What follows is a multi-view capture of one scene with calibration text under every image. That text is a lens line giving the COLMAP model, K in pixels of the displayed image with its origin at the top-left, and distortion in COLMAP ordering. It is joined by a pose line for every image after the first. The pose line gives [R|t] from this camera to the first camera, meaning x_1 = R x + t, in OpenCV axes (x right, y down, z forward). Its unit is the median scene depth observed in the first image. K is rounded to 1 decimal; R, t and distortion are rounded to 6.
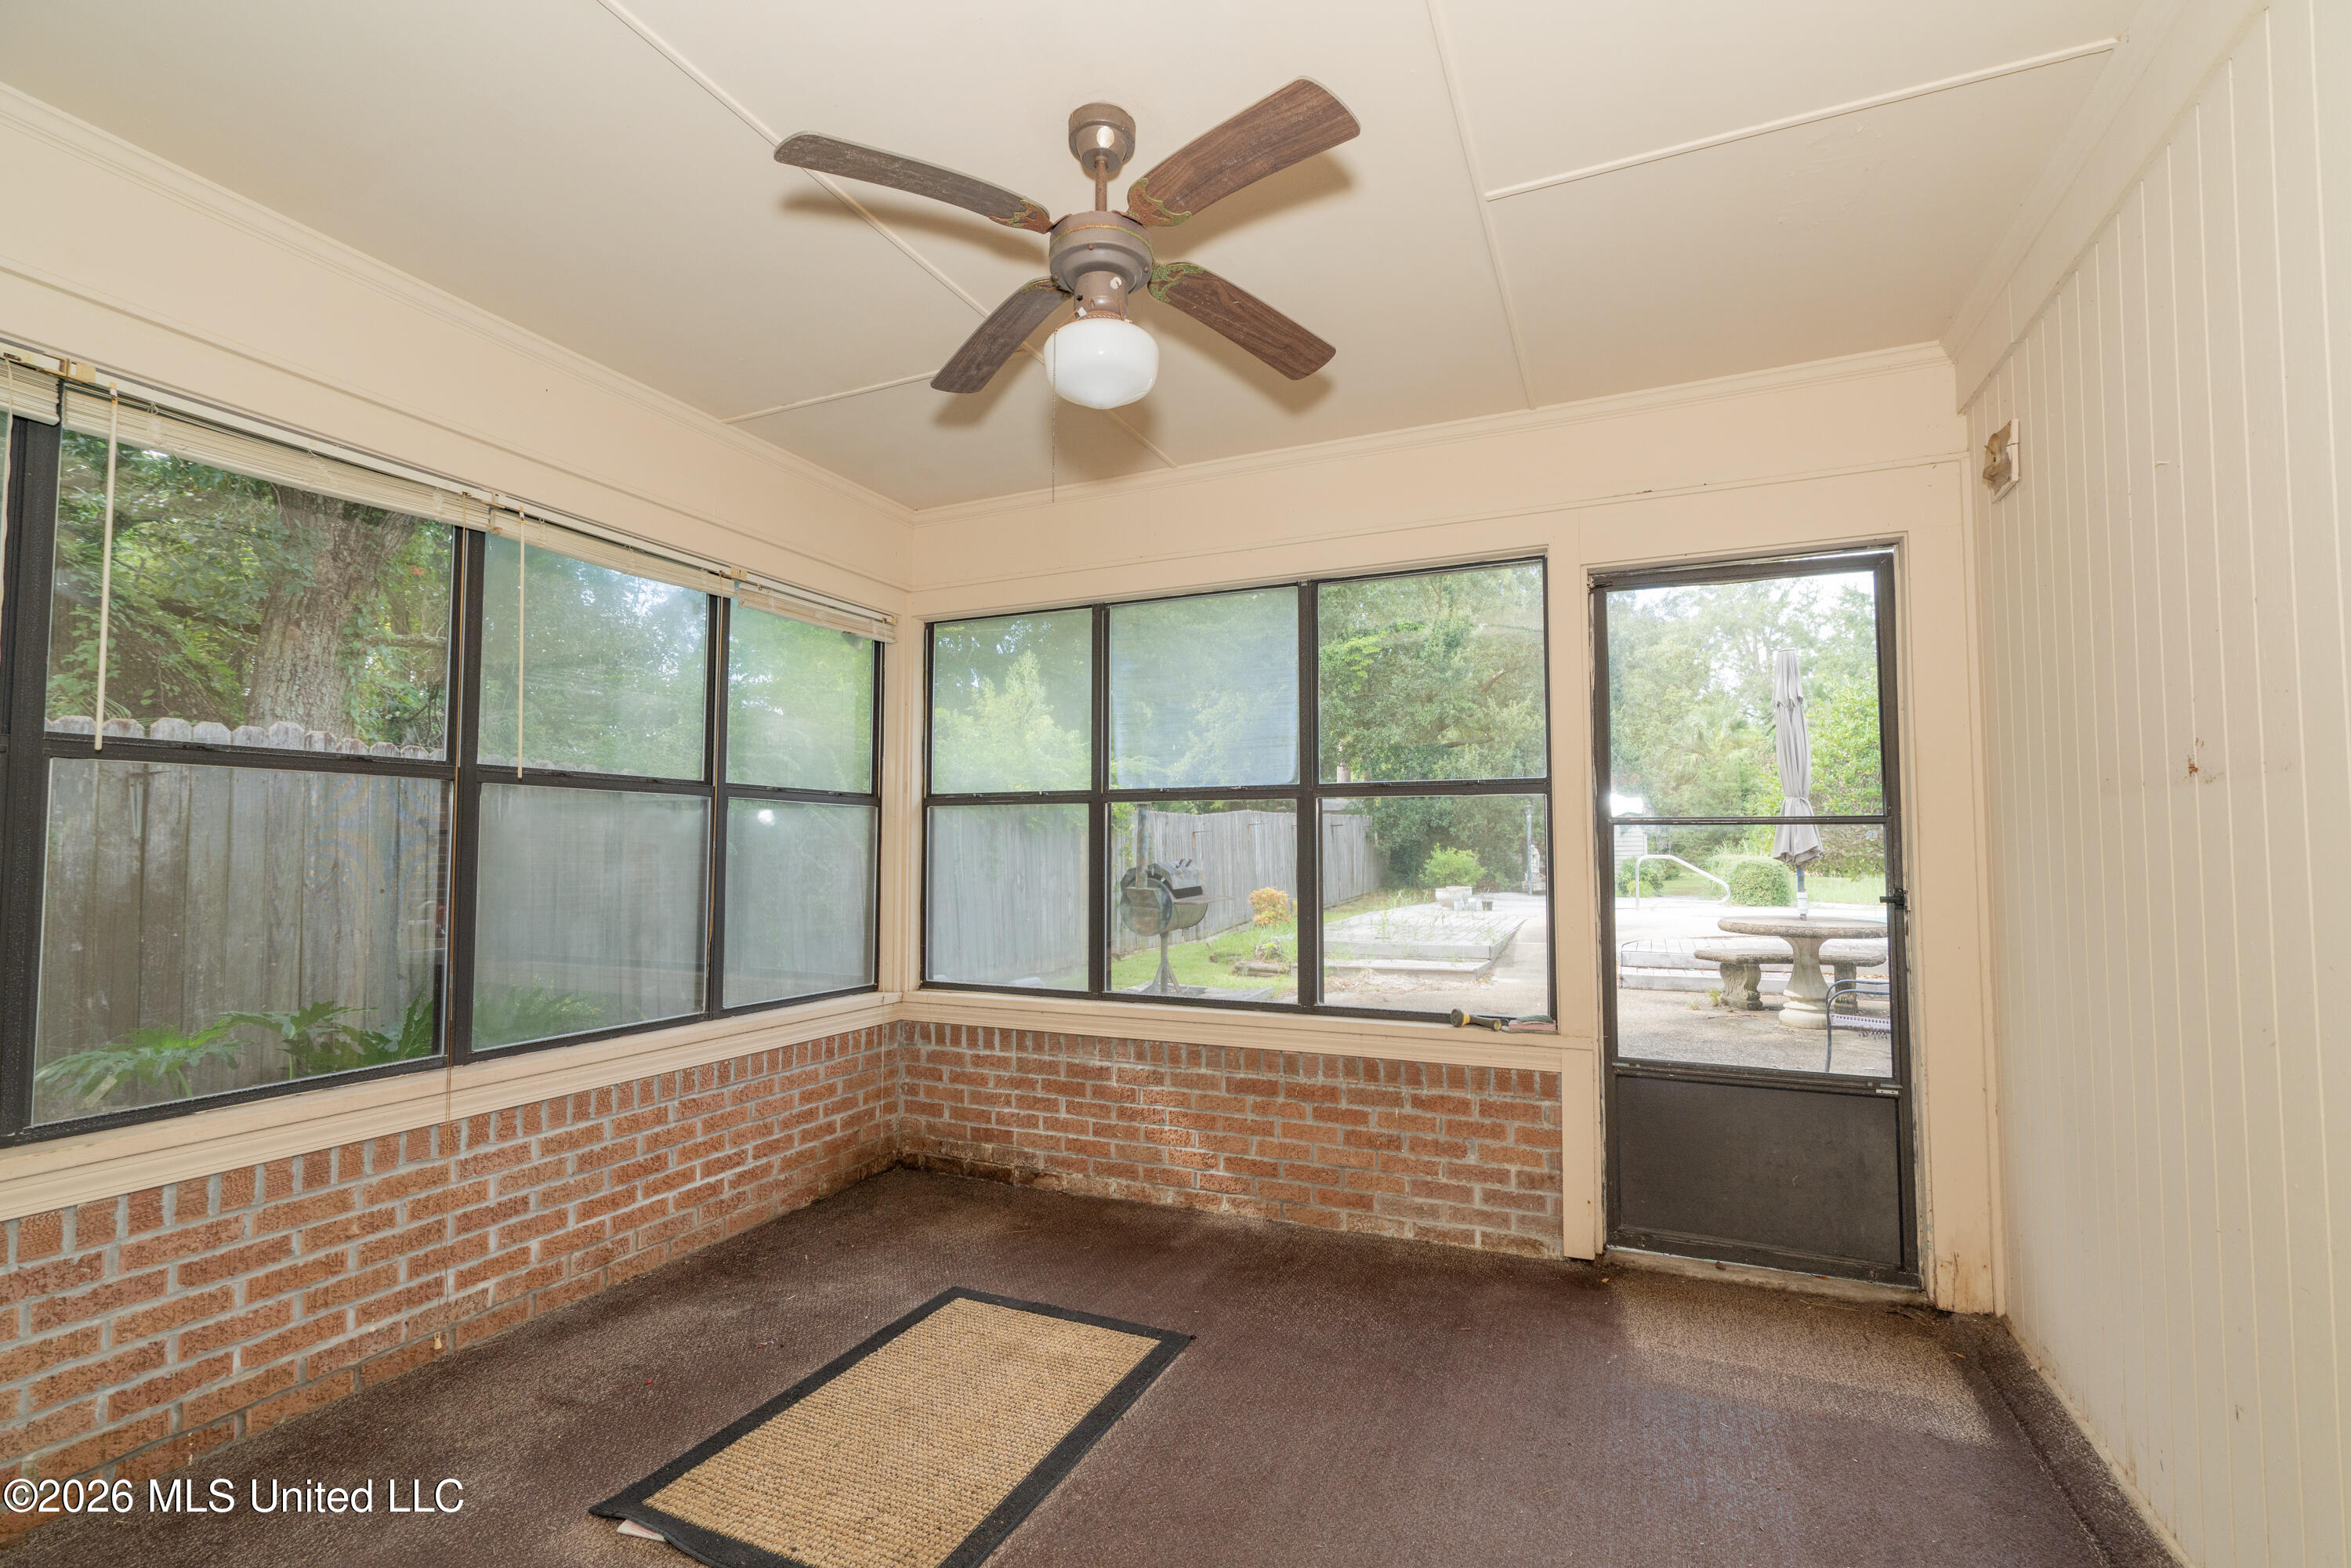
lens RADIAL K [[1023.5, 0, 1160.9], [0, 1023.5, 794.0], [0, 0, 1]] dist [-0.001048, 0.000212]
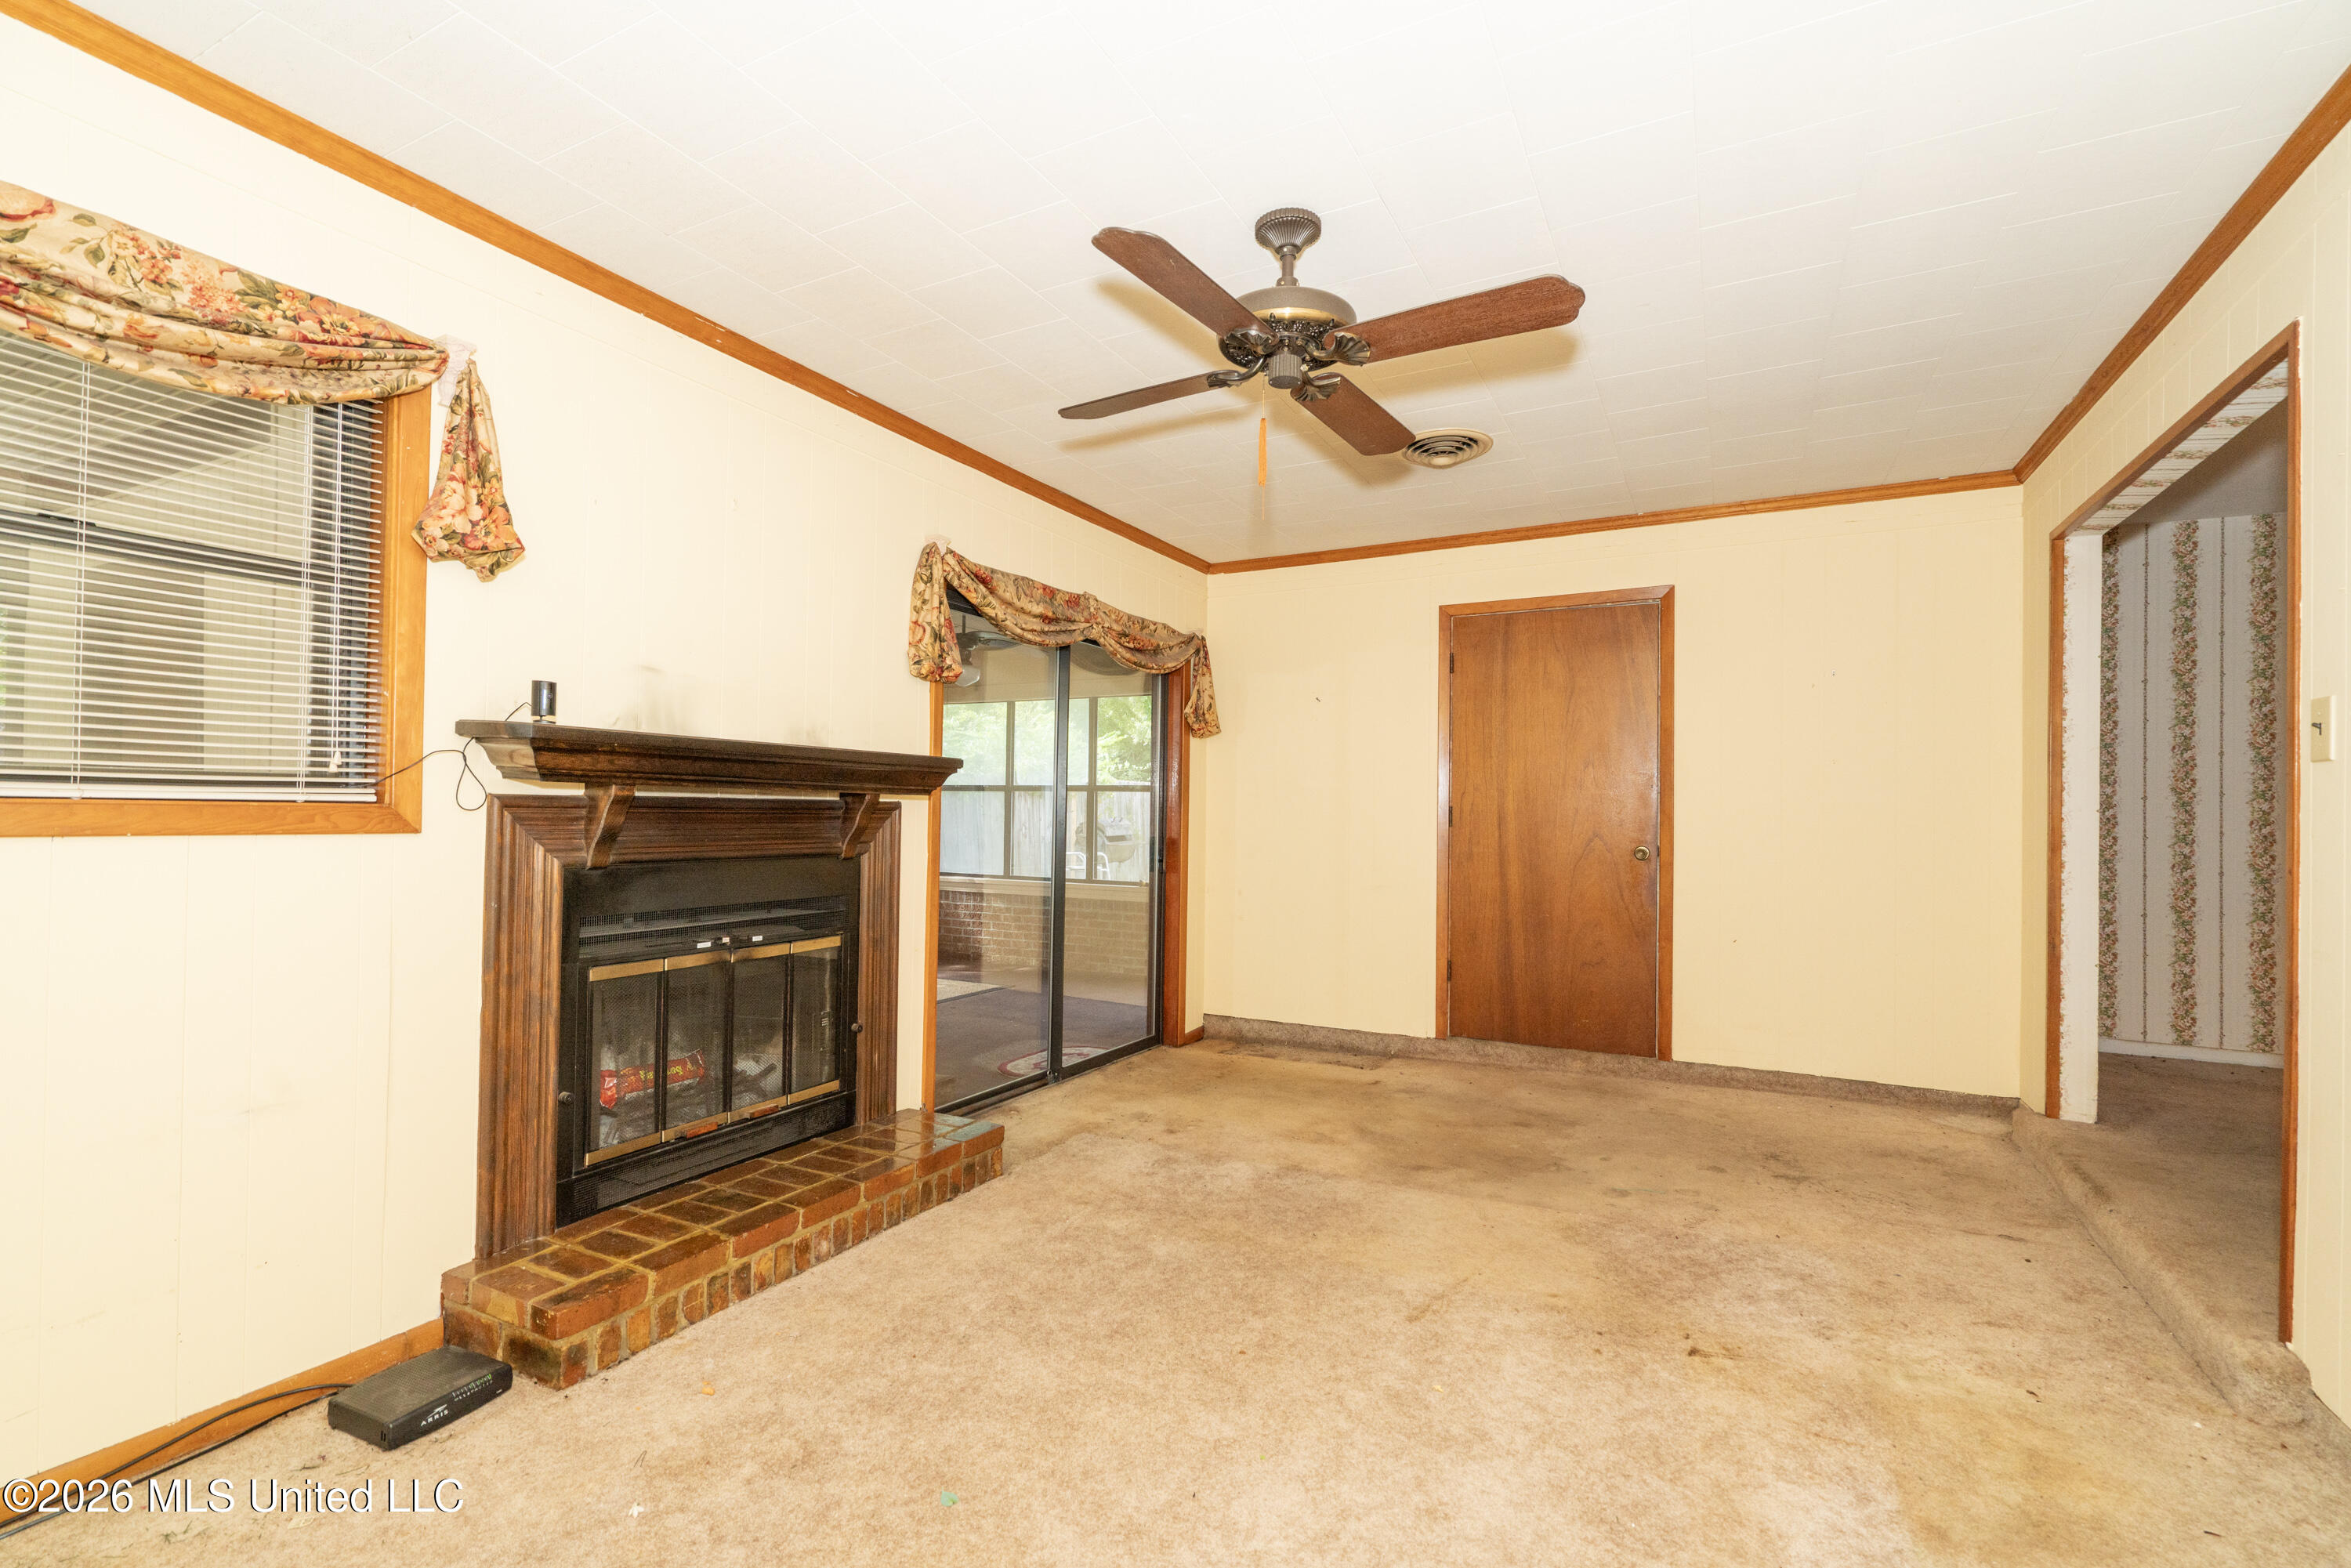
lens RADIAL K [[1023.5, 0, 1170.8], [0, 1023.5, 792.4], [0, 0, 1]] dist [-0.001048, 0.000212]
pose [[0.997922, 0.009982, -0.063663, 0.450849], [-0.007527, 0.999223, 0.038696, -0.080751], [0.064000, -0.038137, 0.997221, -1.245993]]
